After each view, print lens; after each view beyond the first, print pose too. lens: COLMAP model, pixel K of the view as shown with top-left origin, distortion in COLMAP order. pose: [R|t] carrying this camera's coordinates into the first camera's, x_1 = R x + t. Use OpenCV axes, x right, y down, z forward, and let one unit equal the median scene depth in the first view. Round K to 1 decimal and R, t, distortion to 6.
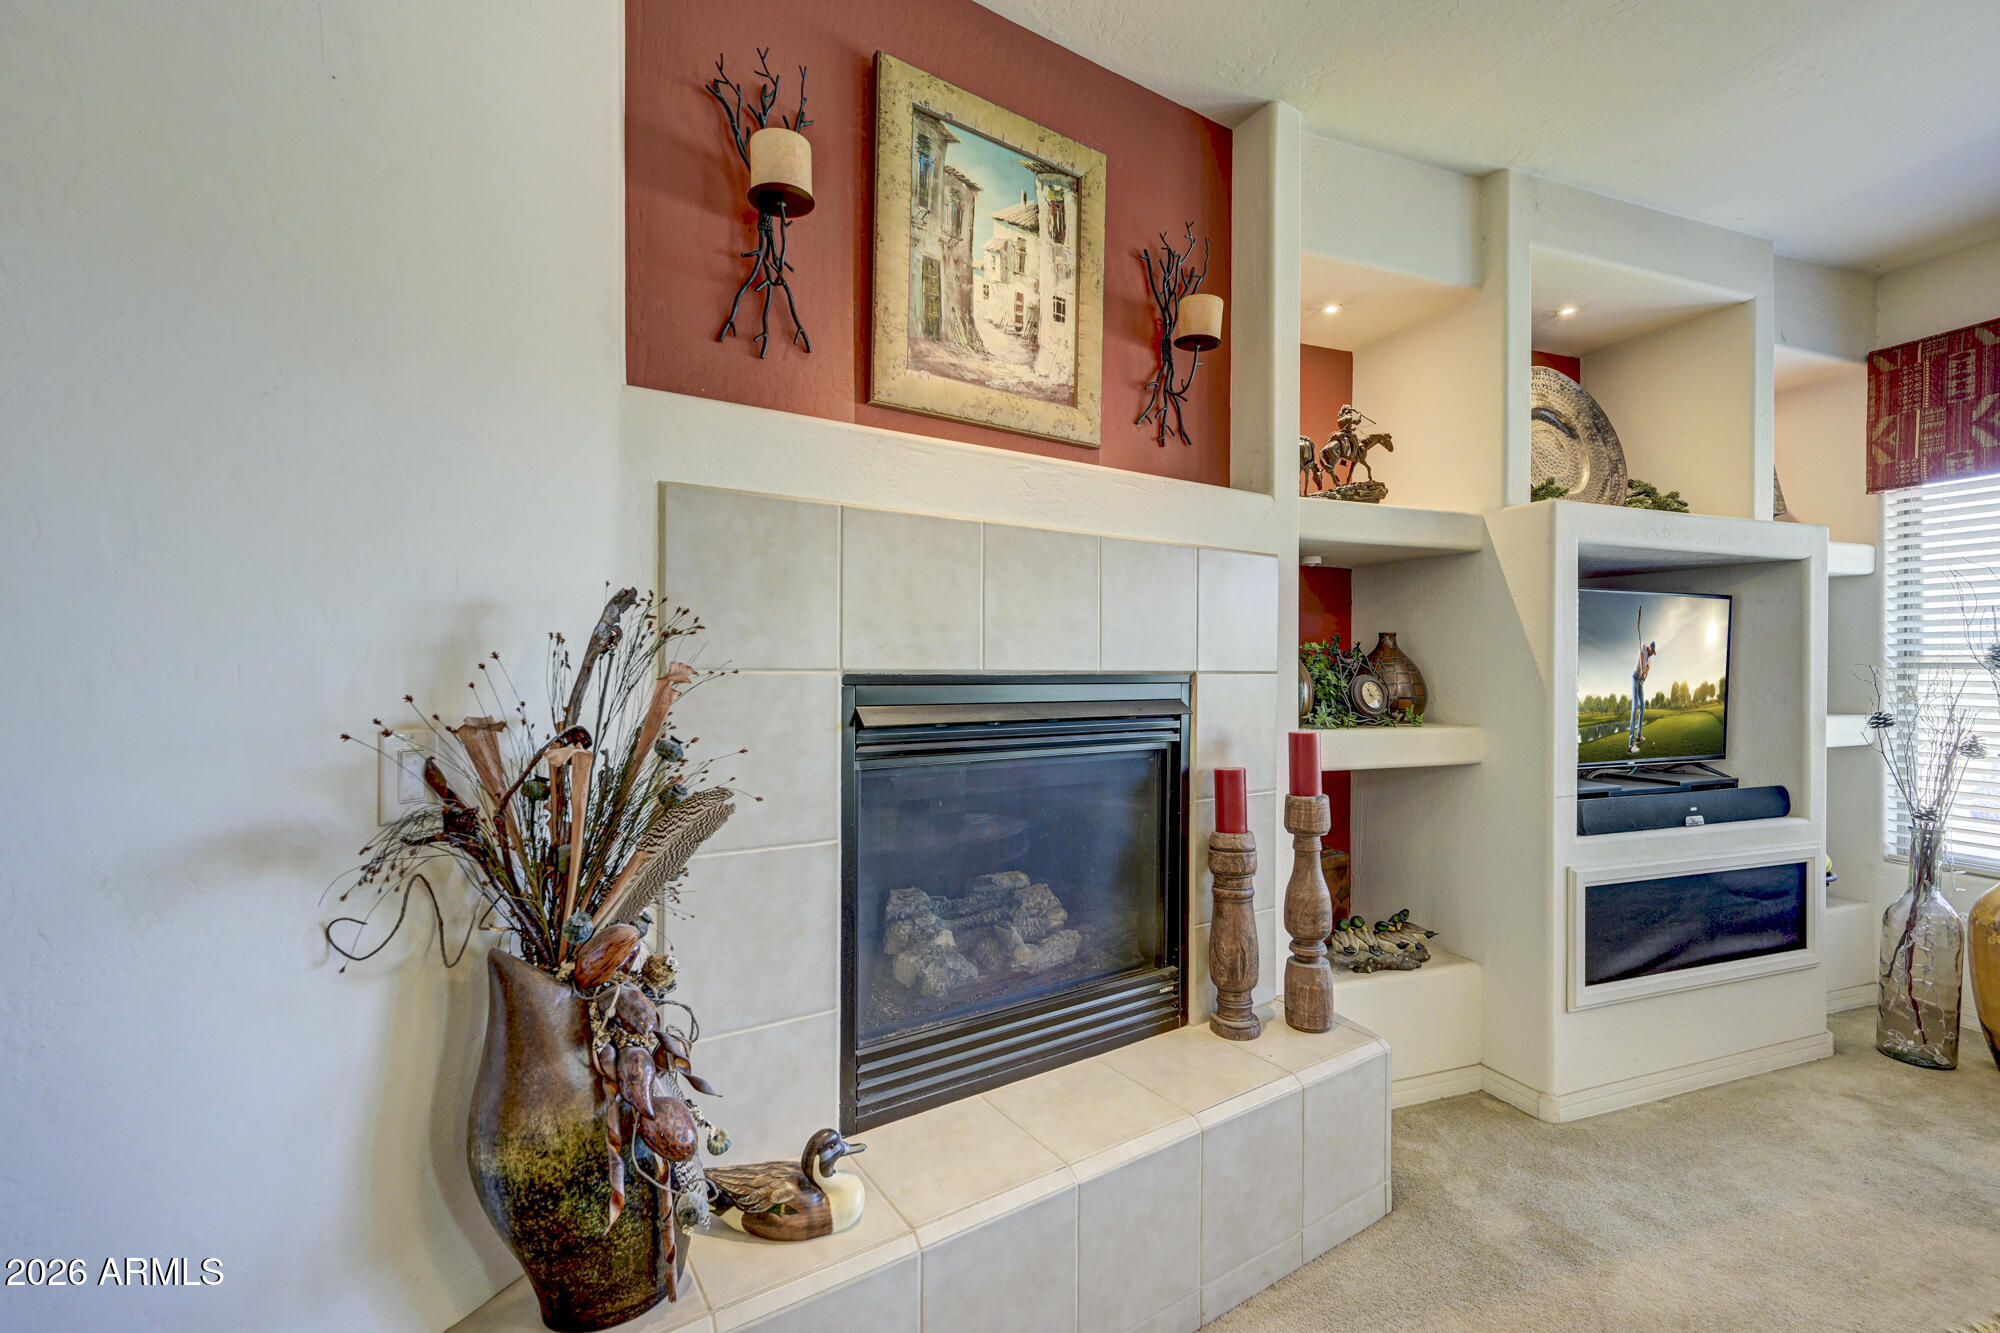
lens RADIAL K [[840.6, 0, 989.1], [0, 840.6, 667.5], [0, 0, 1]] dist [-0.013797, -0.000060]
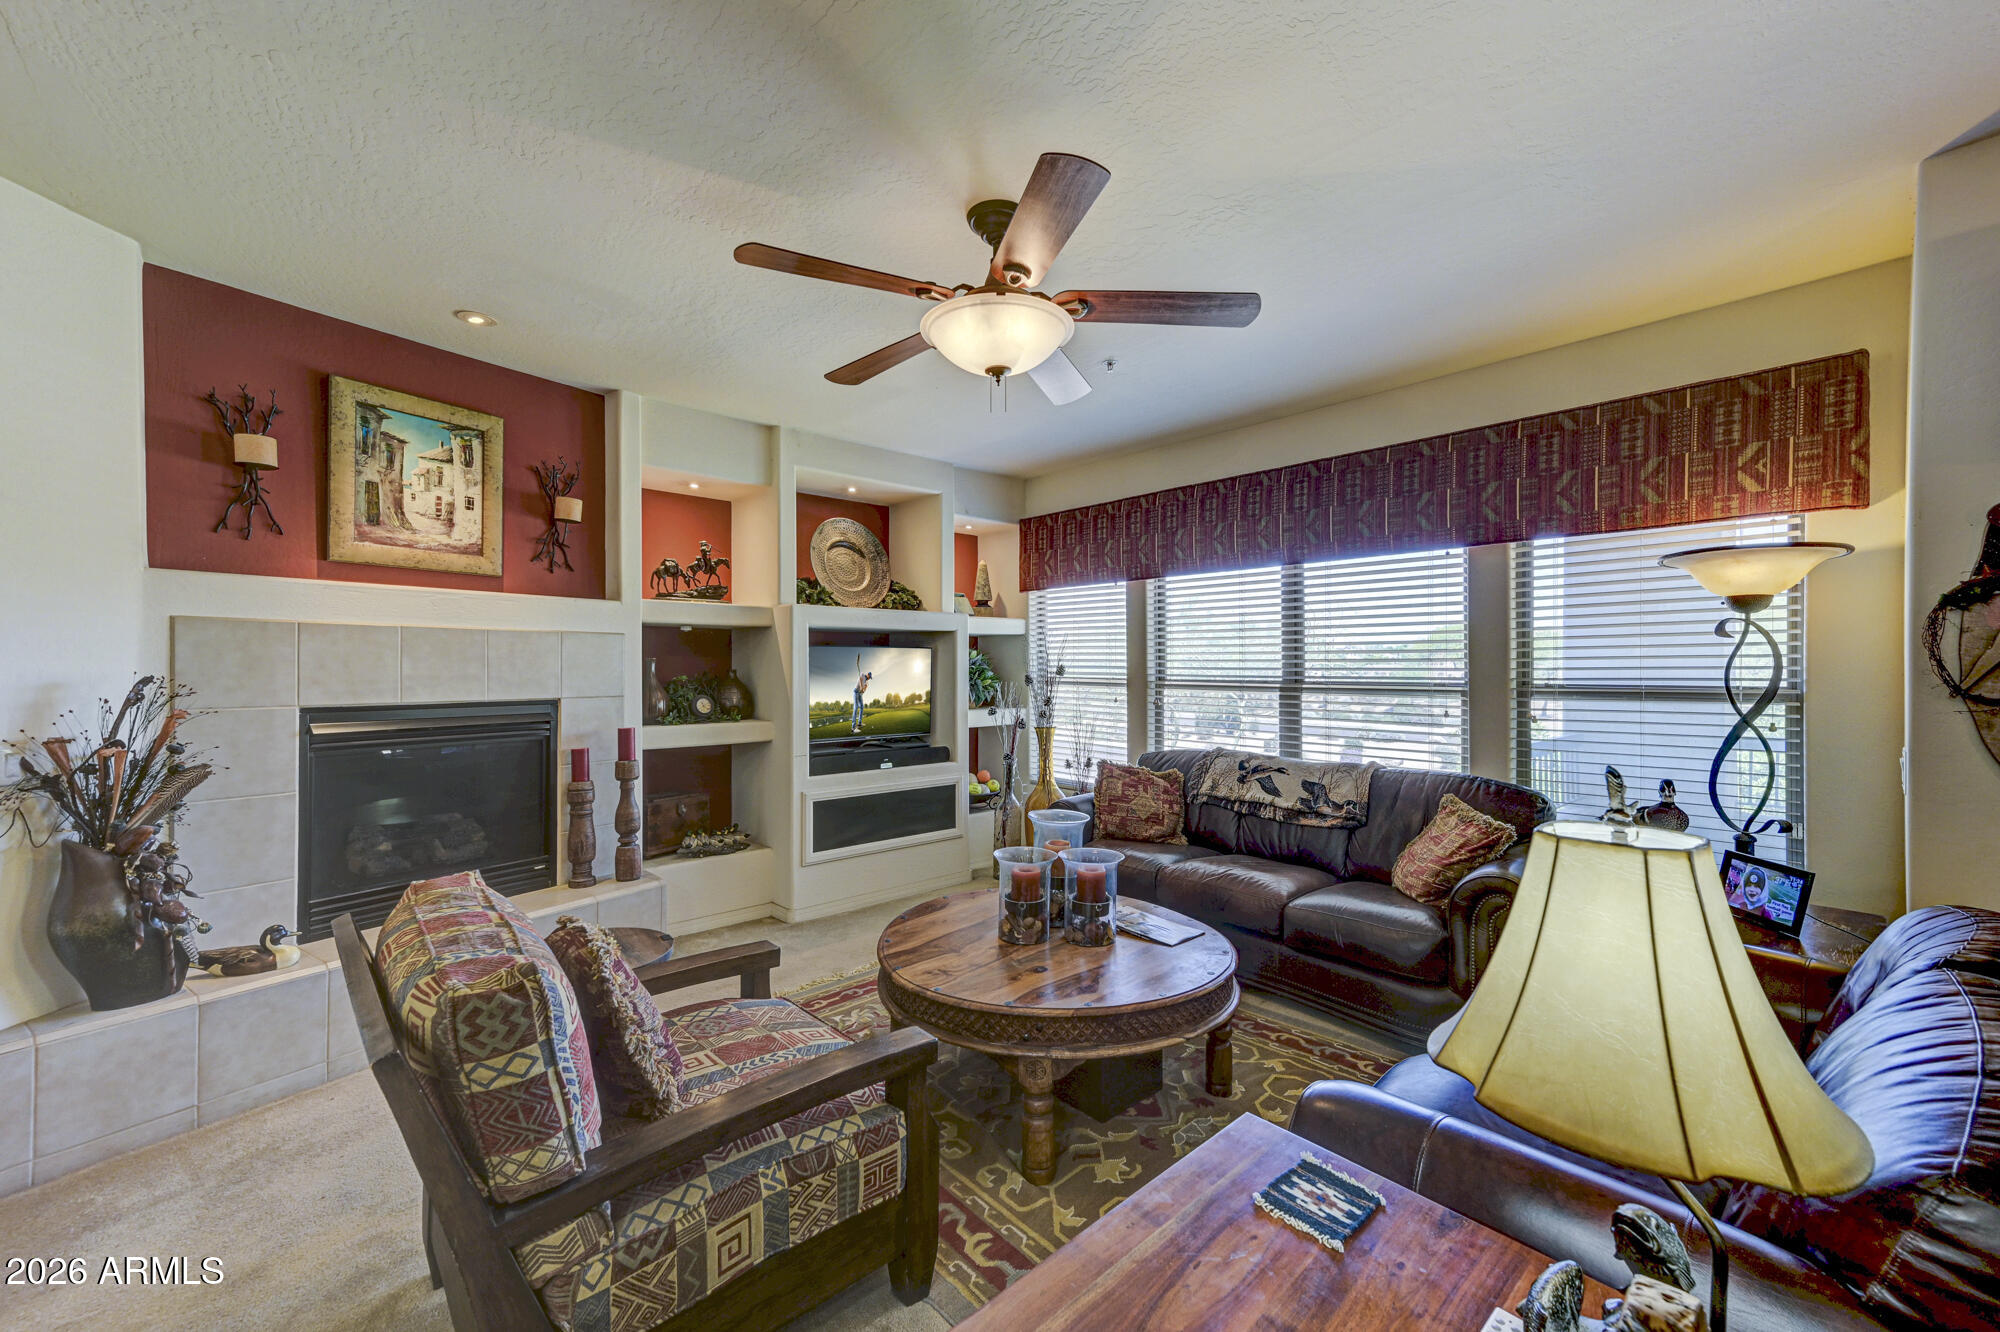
lens RADIAL K [[788.7, 0, 1000.8], [0, 788.7, 662.3], [0, 0, 1]] dist [0.009264, 0.001148]
pose [[0.918718, -0.004065, 0.394893, 0.509343], [0.006508, 0.999967, -0.004847, -0.067067], [-0.394860, 0.007023, 0.918714, -1.155494]]
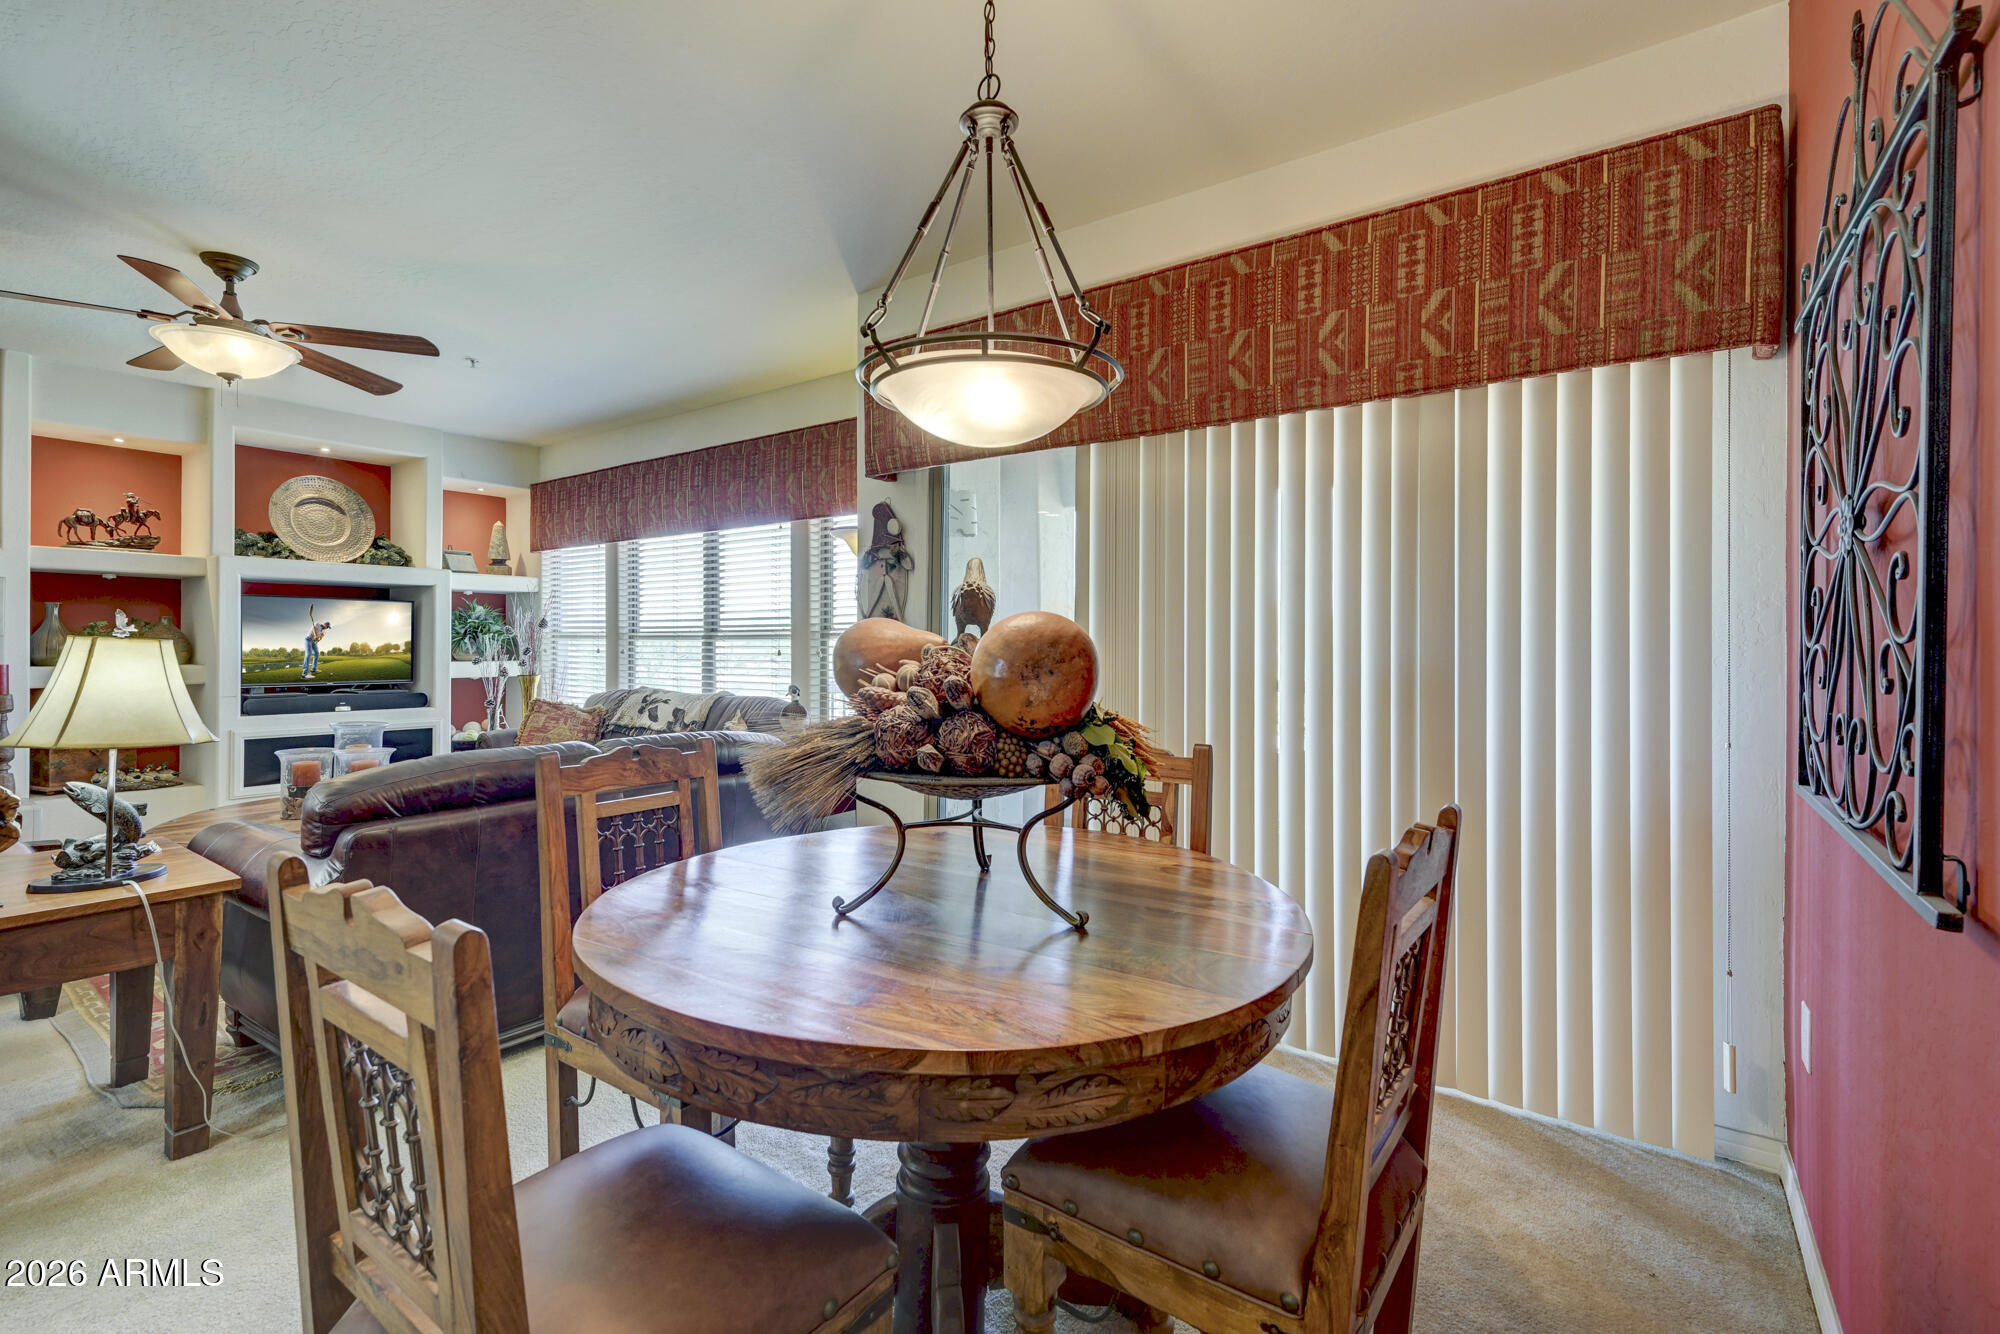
lens RADIAL K [[889.3, 0, 992.4], [0, 889.3, 634.3], [0, 0, 1]] dist [0.005193, 0.001172]
pose [[0.818404, 0.004561, 0.574625, 1.261261], [0.003862, 0.999902, -0.013437, 0.046703], [-0.574630, 0.013216, 0.818306, -2.522092]]
